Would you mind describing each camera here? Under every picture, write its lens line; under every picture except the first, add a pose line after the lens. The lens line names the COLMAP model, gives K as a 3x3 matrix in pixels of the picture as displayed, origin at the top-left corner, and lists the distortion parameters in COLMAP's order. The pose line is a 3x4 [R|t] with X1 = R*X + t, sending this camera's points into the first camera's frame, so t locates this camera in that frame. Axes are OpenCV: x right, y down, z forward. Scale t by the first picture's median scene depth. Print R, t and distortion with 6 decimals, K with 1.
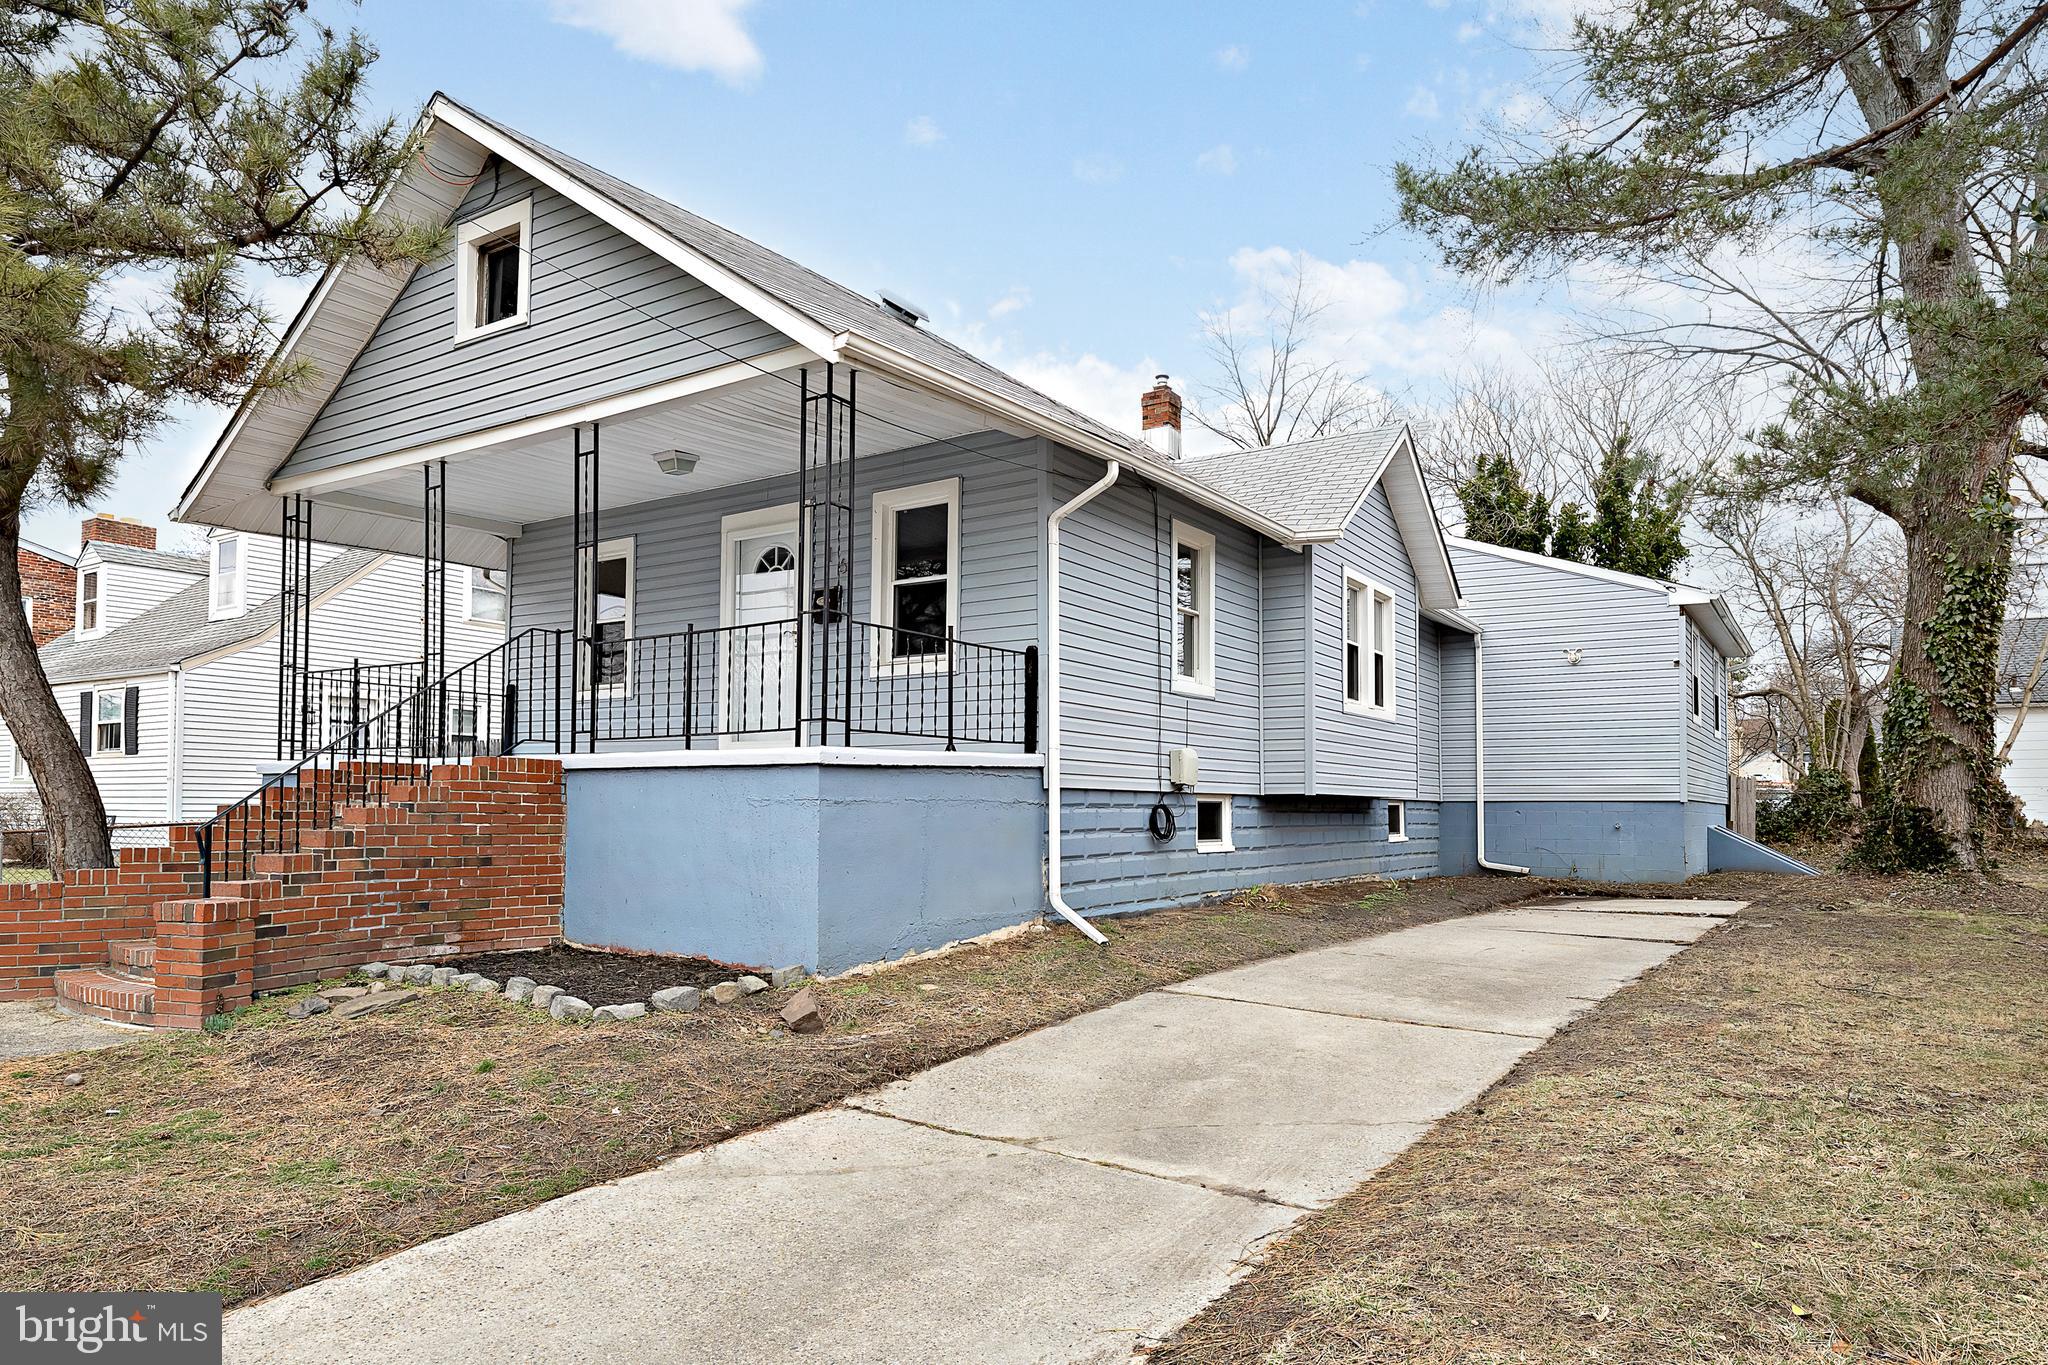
lens RADIAL K [[1266.7, 0, 1044.8], [0, 1266.7, 739.5], [0, 0, 1]] dist [0.007191, 0.001781]
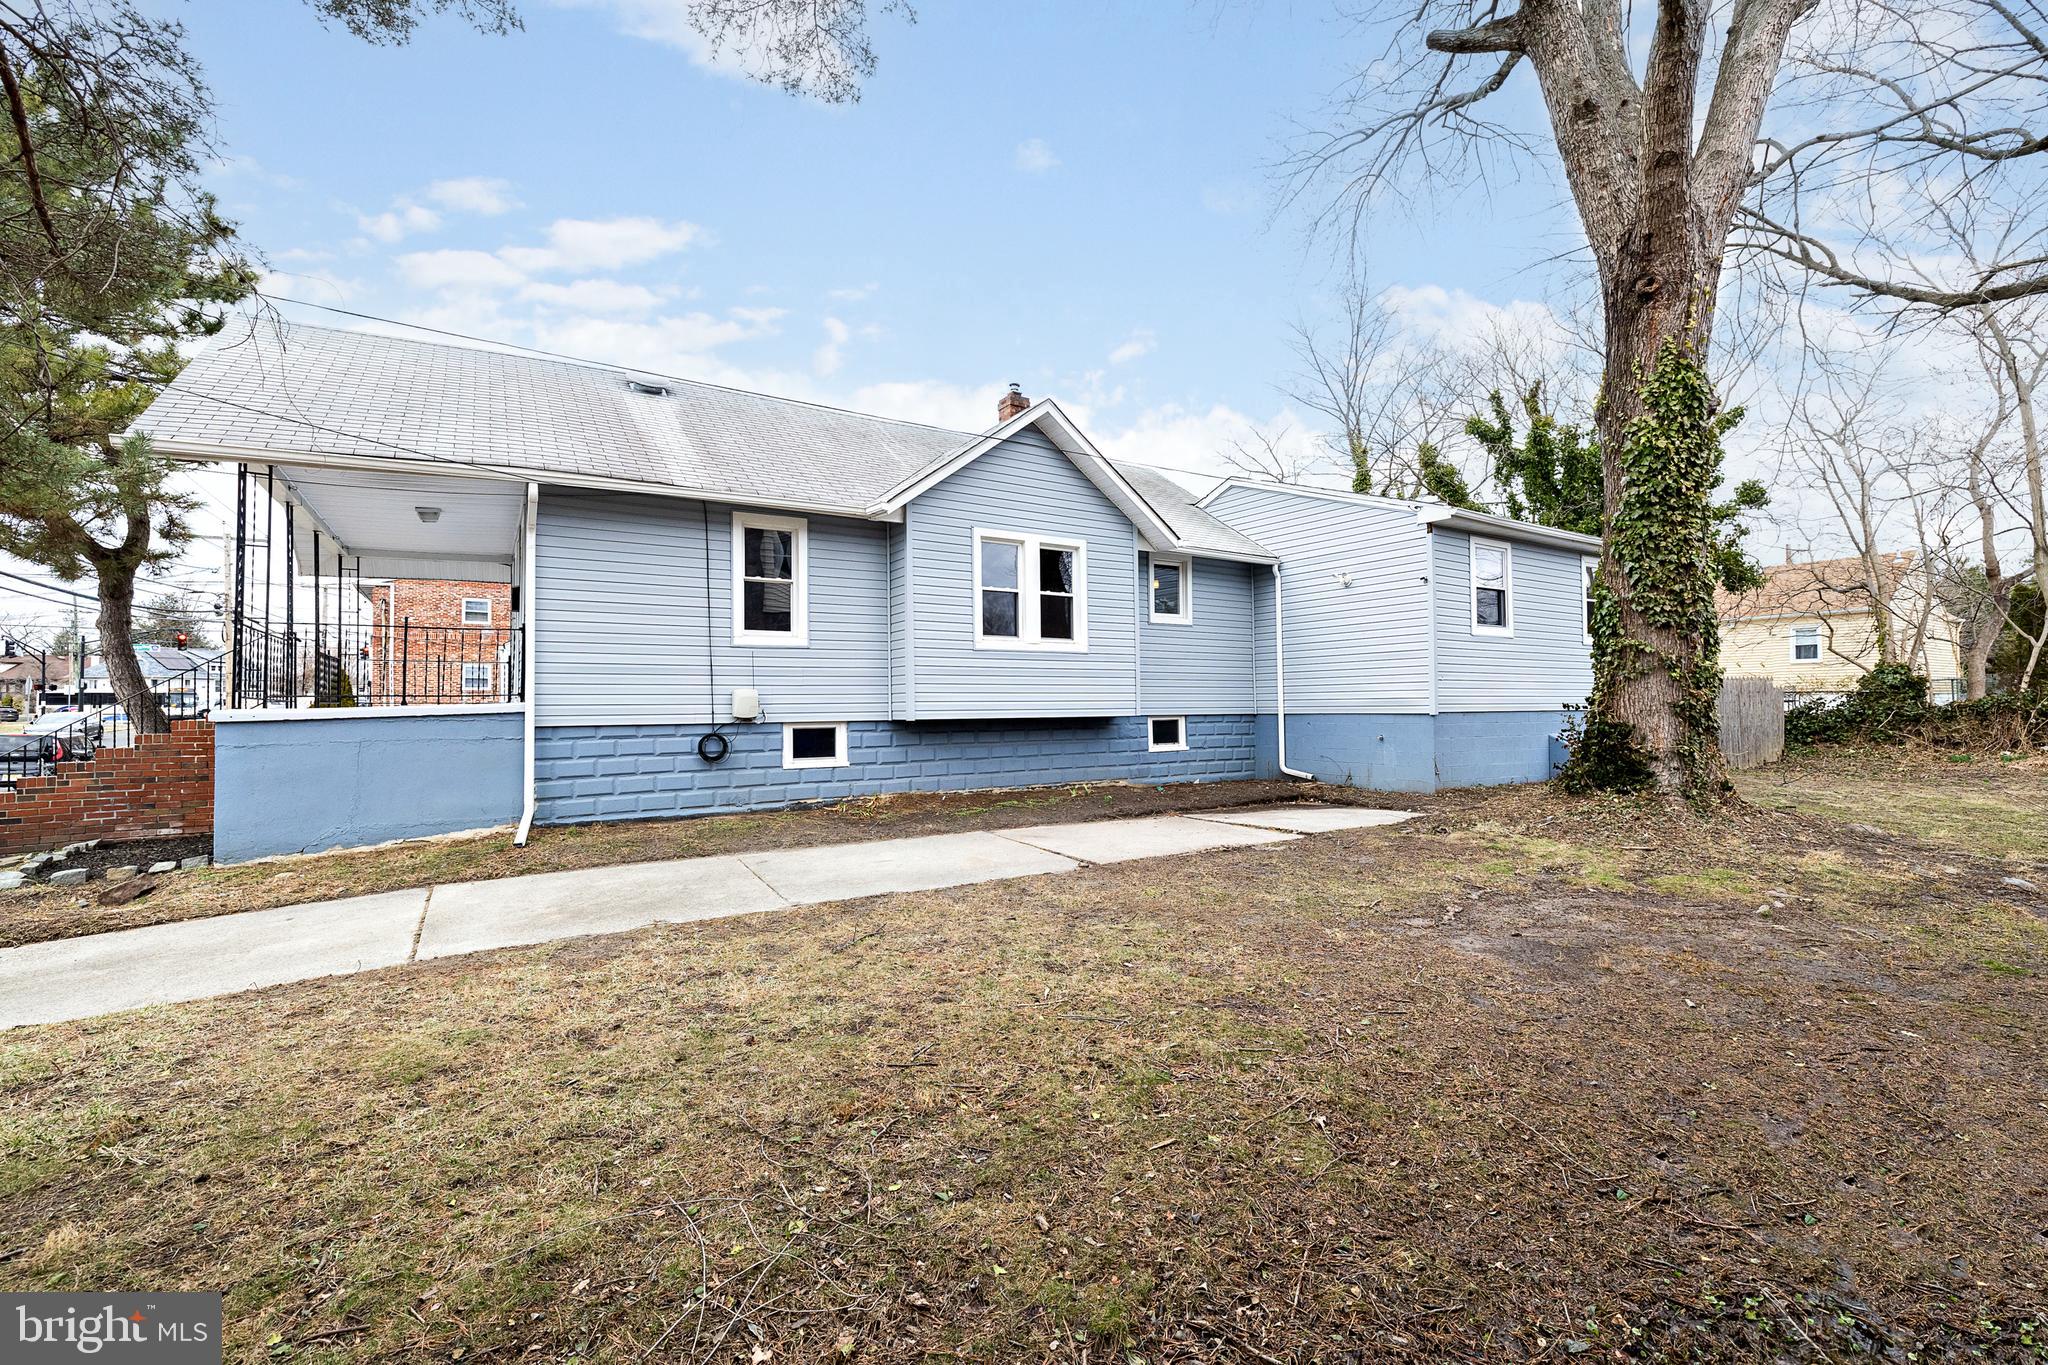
lens RADIAL K [[881.6, 0, 1024.4], [0, 881.6, 678.1], [0, 0, 1]] dist [0.004851, 0.000092]
pose [[0.901801, -0.028270, -0.431226, 0.595622], [0.039404, 0.999080, 0.016907, -0.006520], [0.430352, -0.032238, 0.902086, 0.248488]]
